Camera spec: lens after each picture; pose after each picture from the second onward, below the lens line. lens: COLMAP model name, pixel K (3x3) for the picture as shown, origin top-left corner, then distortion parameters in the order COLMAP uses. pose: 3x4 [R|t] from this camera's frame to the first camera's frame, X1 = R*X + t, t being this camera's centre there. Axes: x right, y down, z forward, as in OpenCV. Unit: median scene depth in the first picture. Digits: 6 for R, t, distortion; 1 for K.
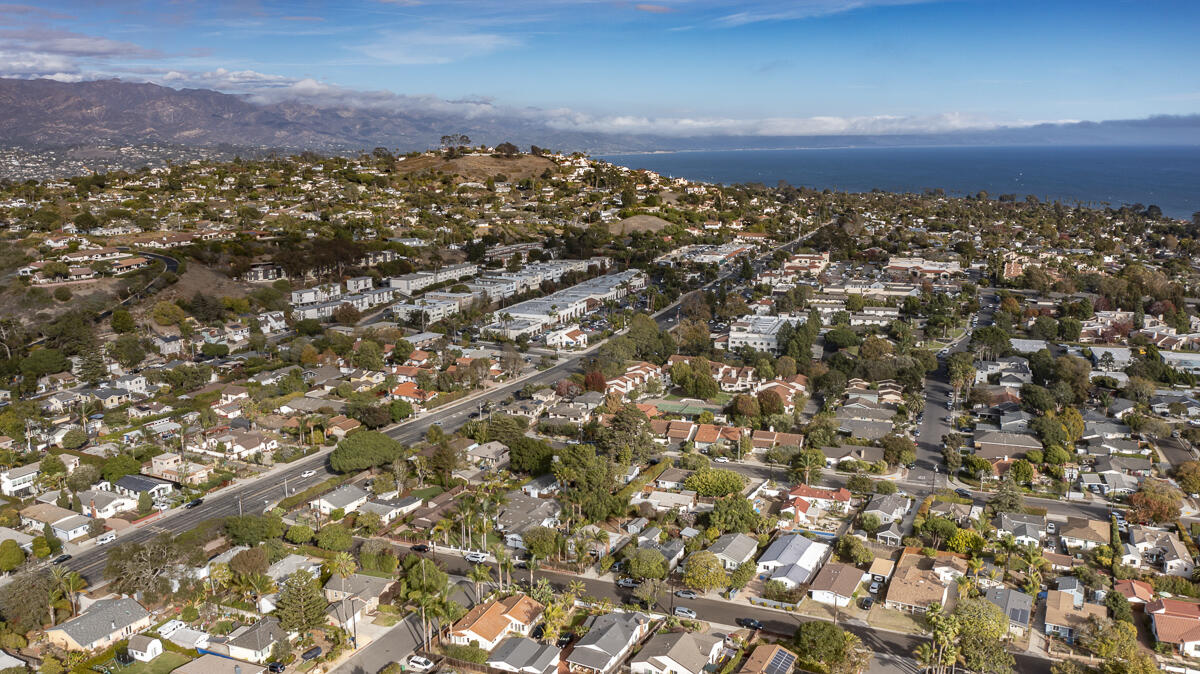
lens RADIAL K [[944.5, 0, 600.0], [0, 944.5, 337.0], [0, 0, 1]] dist [-0.027008, 0.004222]
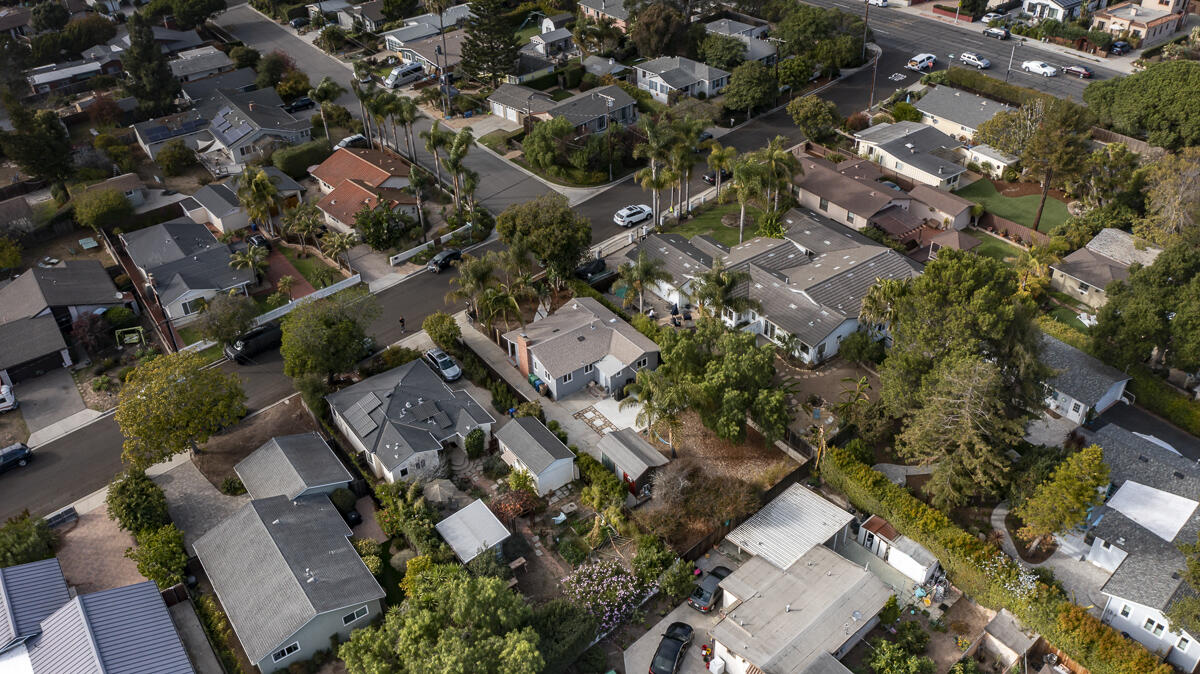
lens RADIAL K [[944.5, 0, 600.0], [0, 944.5, 337.0], [0, 0, 1]] dist [-0.027008, 0.004222]
pose [[-0.441391, 0.532495, -0.722235, 0.183101], [-0.151173, 0.749251, 0.644802, -0.024415], [0.884489, 0.393792, -0.250214, 0.767579]]
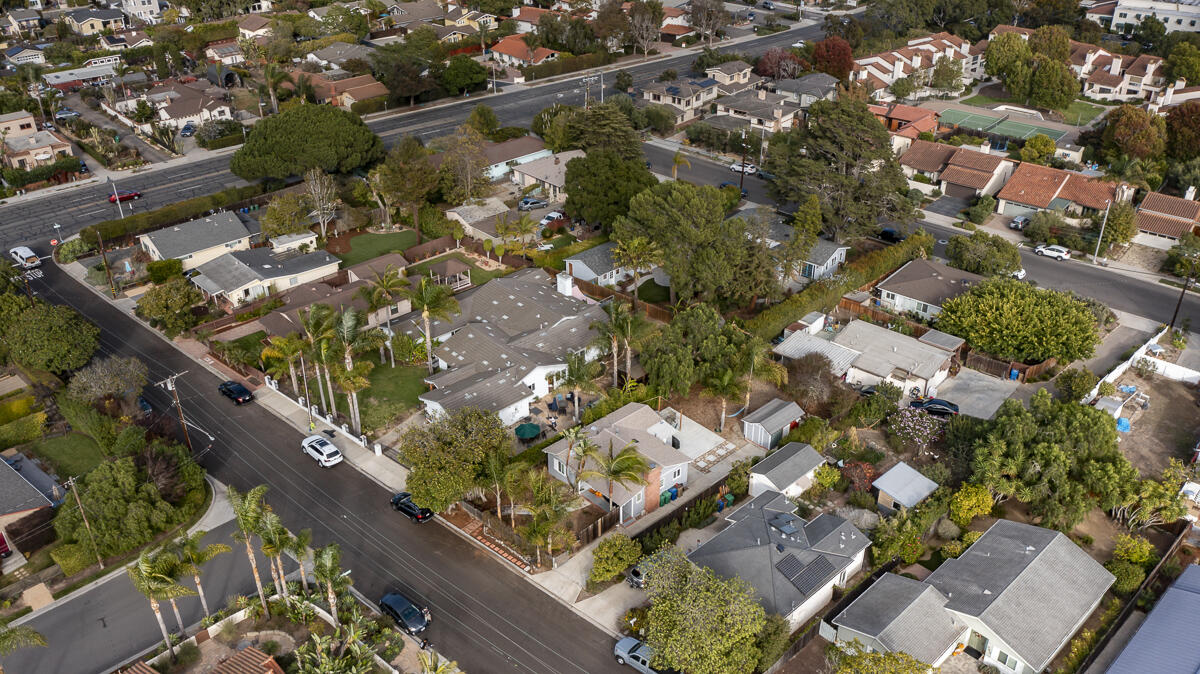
lens RADIAL K [[944.5, 0, 600.0], [0, 944.5, 337.0], [0, 0, 1]] dist [-0.027008, 0.004222]
pose [[0.942060, 0.168889, -0.289826, 0.057232], [-0.068581, 0.942729, 0.326433, 0.035587], [0.328358, -0.287643, 0.899690, 0.471970]]
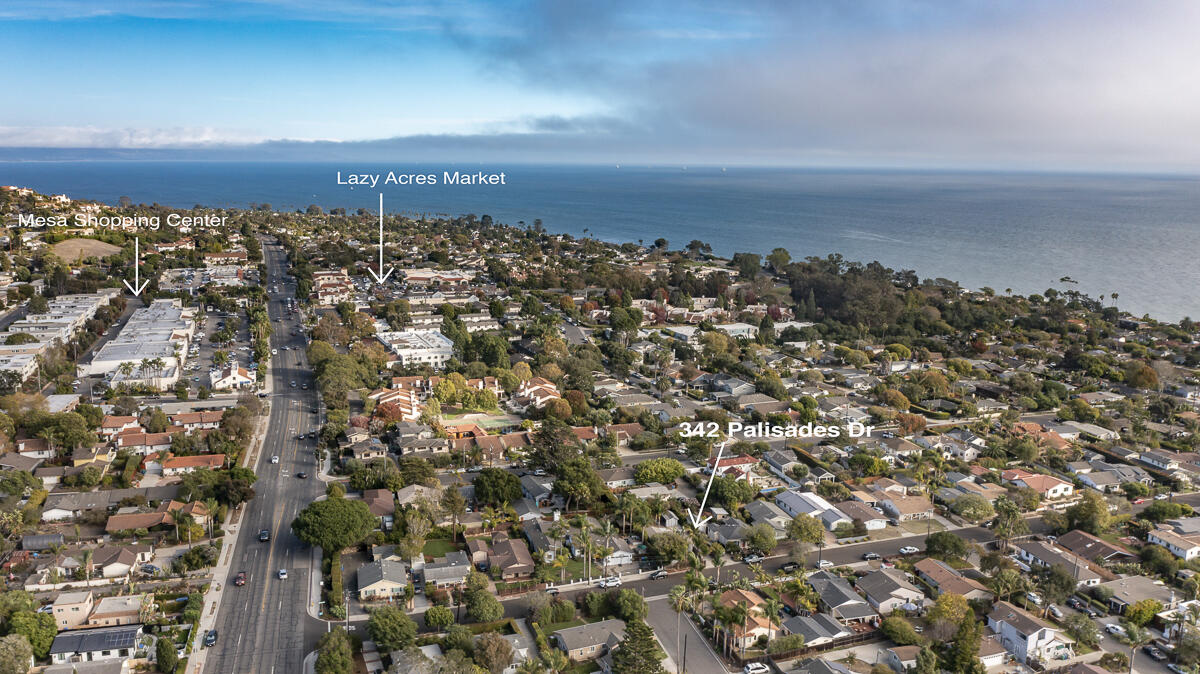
lens RADIAL K [[944.5, 0, 600.0], [0, 944.5, 337.0], [0, 0, 1]] dist [-0.027008, 0.004222]
pose [[0.728334, -0.104685, 0.677178, -0.524235], [0.114665, 0.992946, 0.030173, -0.034097], [-0.675560, 0.055673, 0.735201, 0.179839]]
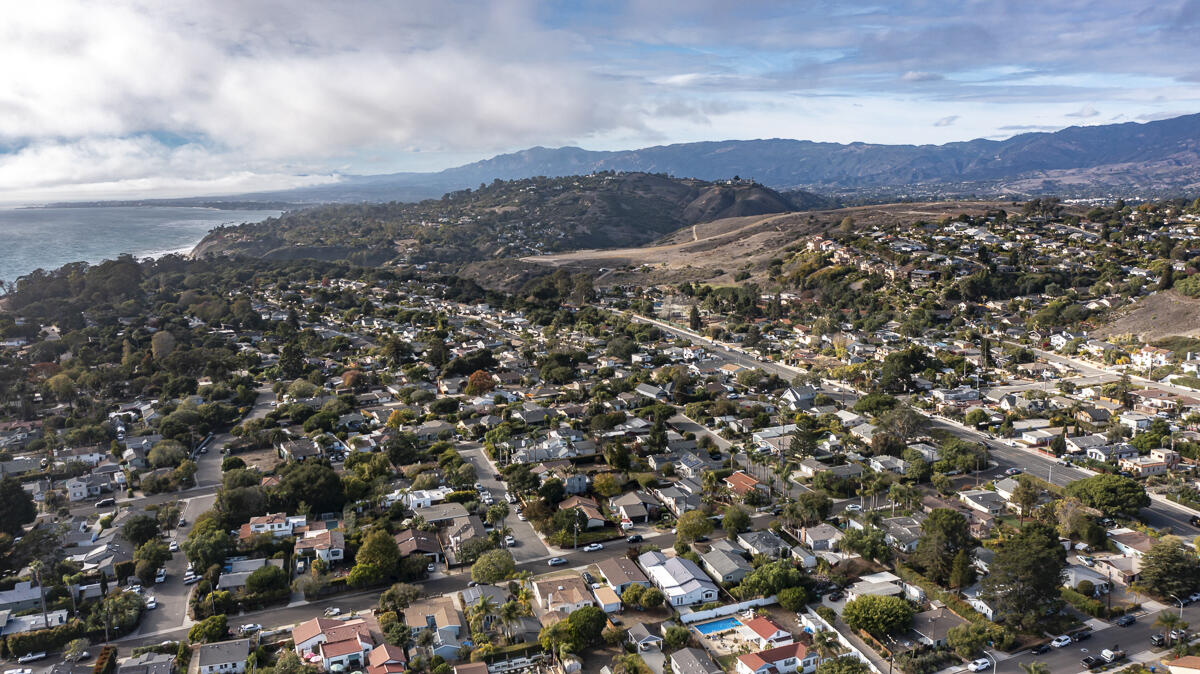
lens RADIAL K [[944.5, 0, 600.0], [0, 944.5, 337.0], [0, 0, 1]] dist [-0.027008, 0.004222]
pose [[-0.715271, 0.132256, -0.686218, 0.623633], [-0.122067, 0.943190, 0.309018, -0.214475], [0.688104, 0.304796, -0.658493, 1.024249]]
